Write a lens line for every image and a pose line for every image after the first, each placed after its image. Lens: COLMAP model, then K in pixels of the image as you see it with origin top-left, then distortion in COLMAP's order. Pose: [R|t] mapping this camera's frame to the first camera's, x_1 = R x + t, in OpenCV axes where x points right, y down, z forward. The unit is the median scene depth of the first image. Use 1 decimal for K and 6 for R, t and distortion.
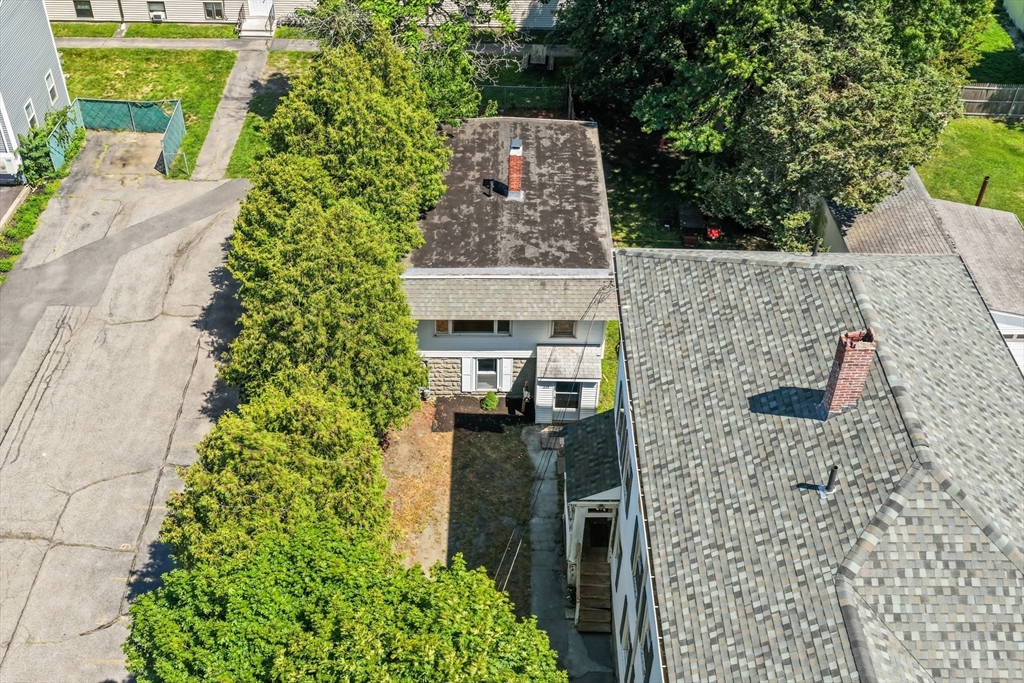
lens RADIAL K [[1098.9, 0, 506.2], [0, 1098.9, 344.1], [0, 0, 1]] dist [0.003191, 0.000000]
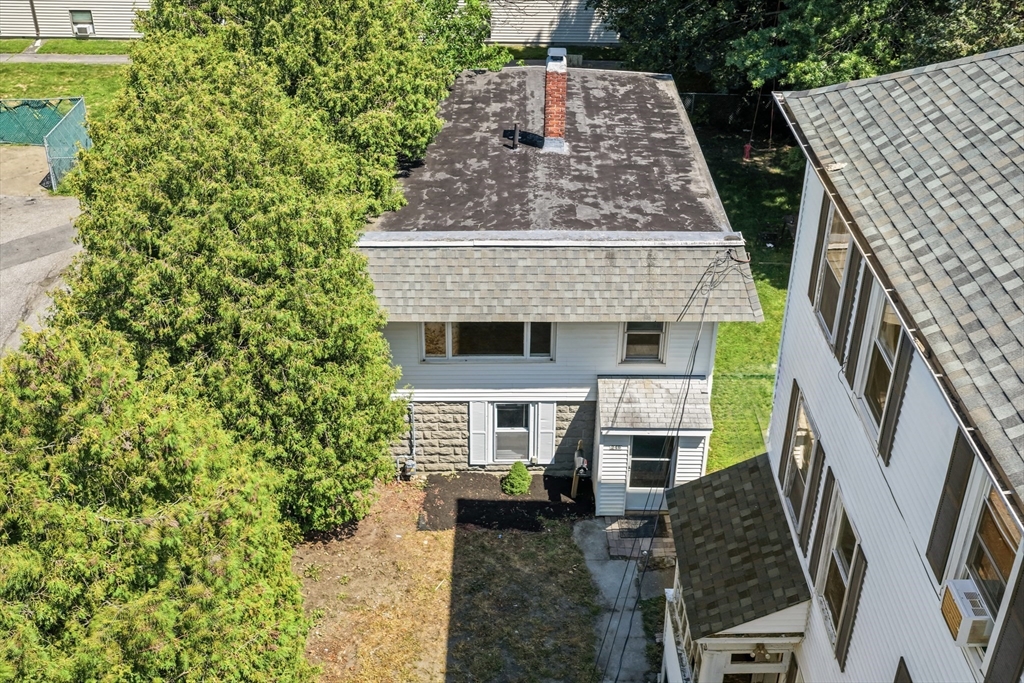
lens RADIAL K [[1098.9, 0, 523.0], [0, 1098.9, 337.0], [0, 0, 1]] dist [0.003191, 0.000000]
pose [[0.999956, -0.009020, 0.002404, -0.013099], [0.009291, 0.986585, -0.162984, 0.075630], [-0.000902, 0.163000, 0.986626, 0.422566]]
